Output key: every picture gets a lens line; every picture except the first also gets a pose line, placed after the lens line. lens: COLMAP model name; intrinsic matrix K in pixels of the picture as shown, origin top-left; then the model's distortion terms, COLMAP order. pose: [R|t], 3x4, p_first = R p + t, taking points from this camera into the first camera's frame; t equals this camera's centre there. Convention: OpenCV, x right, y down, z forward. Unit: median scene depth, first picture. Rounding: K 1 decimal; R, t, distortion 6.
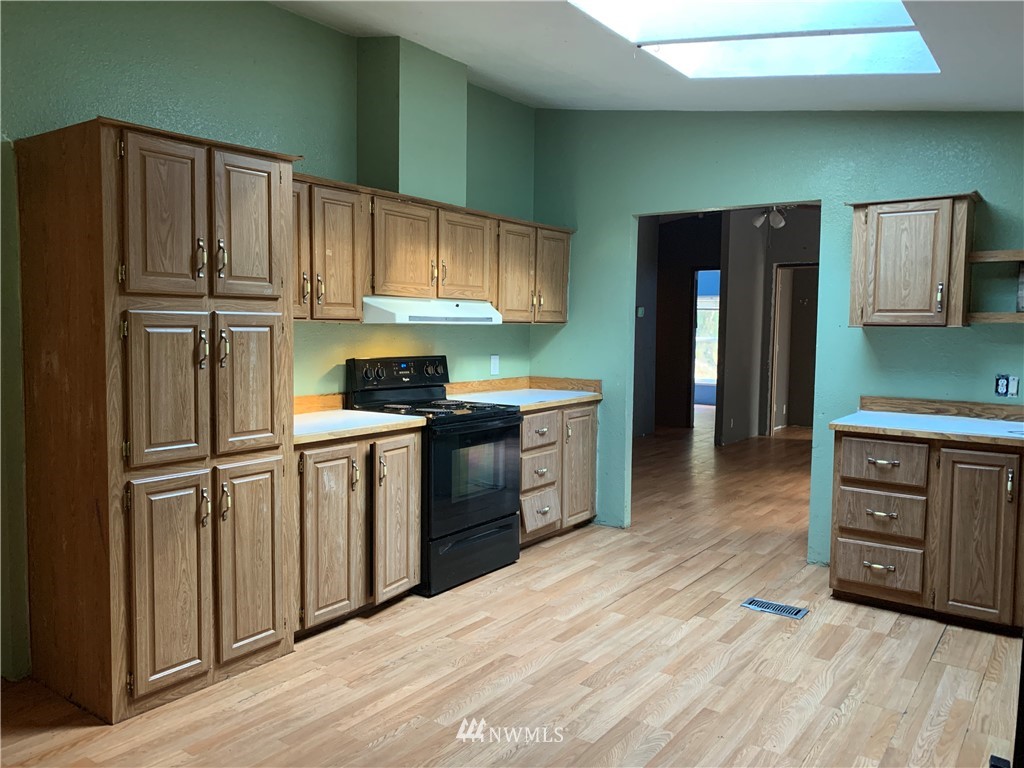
lens RADIAL K [[785.6, 0, 506.2], [0, 785.6, 387.0], [0, 0, 1]] dist [0.017836, 0.001509]
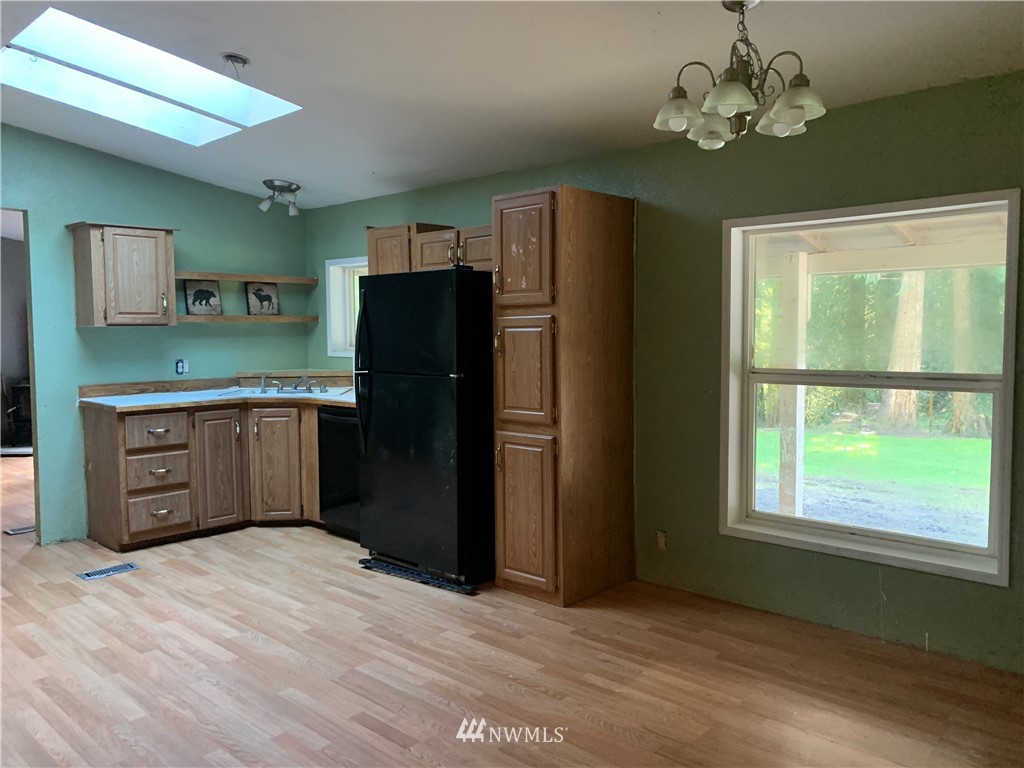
lens RADIAL K [[785.6, 0, 510.9], [0, 785.6, 382.3], [0, 0, 1]] dist [0.017836, 0.001509]
pose [[0.122347, -0.081890, 0.989103, -0.742044], [0.086099, 0.993709, 0.071621, -0.027013], [-0.988746, 0.076398, 0.128628, 0.264663]]
